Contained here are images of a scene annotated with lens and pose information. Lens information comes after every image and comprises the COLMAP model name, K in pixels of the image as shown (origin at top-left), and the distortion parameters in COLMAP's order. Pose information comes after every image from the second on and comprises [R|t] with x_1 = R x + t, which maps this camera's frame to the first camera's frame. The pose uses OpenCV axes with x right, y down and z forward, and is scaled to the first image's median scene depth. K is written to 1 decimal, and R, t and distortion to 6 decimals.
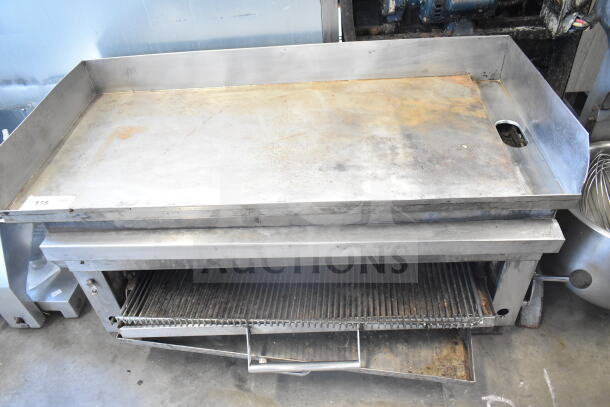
lens RADIAL K [[467.8, 0, 305.0], [0, 467.8, 203.5], [0, 0, 1]] dist [-0.009460, -0.000061]
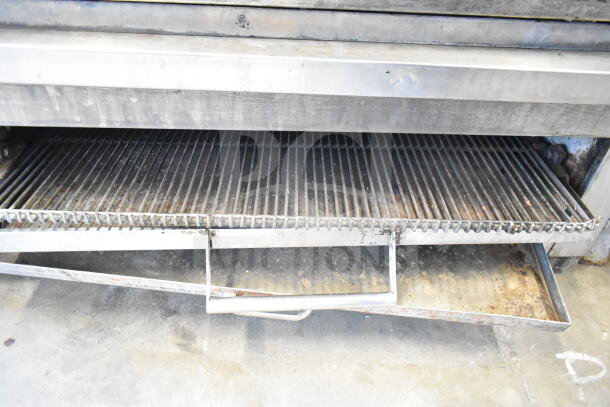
lens RADIAL K [[467.8, 0, 305.0], [0, 467.8, 203.5], [0, 0, 1]] dist [-0.009460, -0.000061]
pose [[0.986694, 0.040637, 0.157431, -0.091065], [-0.038101, 0.999091, -0.019093, 0.219770], [-0.158064, 0.012841, 0.987345, 0.383272]]
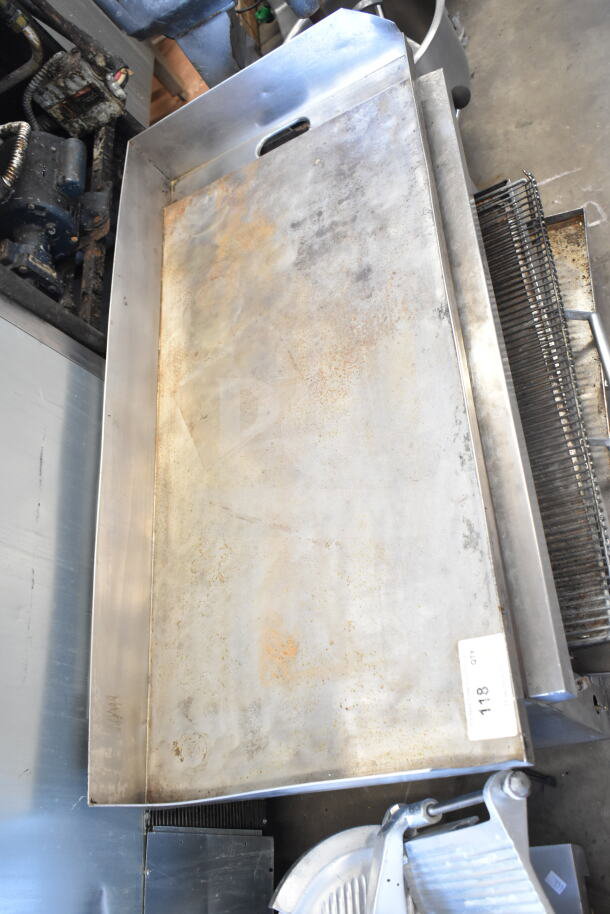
lens RADIAL K [[835.1, 0, 305.0], [0, 835.1, 457.0], [0, 0, 1]] dist [-0.013289, -0.010821]
pose [[-0.050907, -0.840994, 0.538644, -0.726397], [0.957769, 0.111719, 0.264947, -0.407634], [-0.282996, 0.529384, 0.799791, 0.154308]]
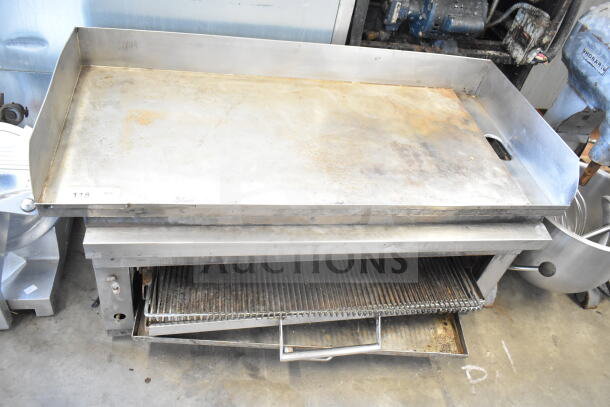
lens RADIAL K [[487.1, 0, 305.0], [0, 487.1, 203.5], [0, 0, 1]] dist [-0.001695, 0.000004]
pose [[0.948067, 0.027187, 0.316907, -0.398569], [-0.044671, 0.997846, 0.048035, -0.043599], [-0.314918, -0.059696, 0.947240, -0.027886]]
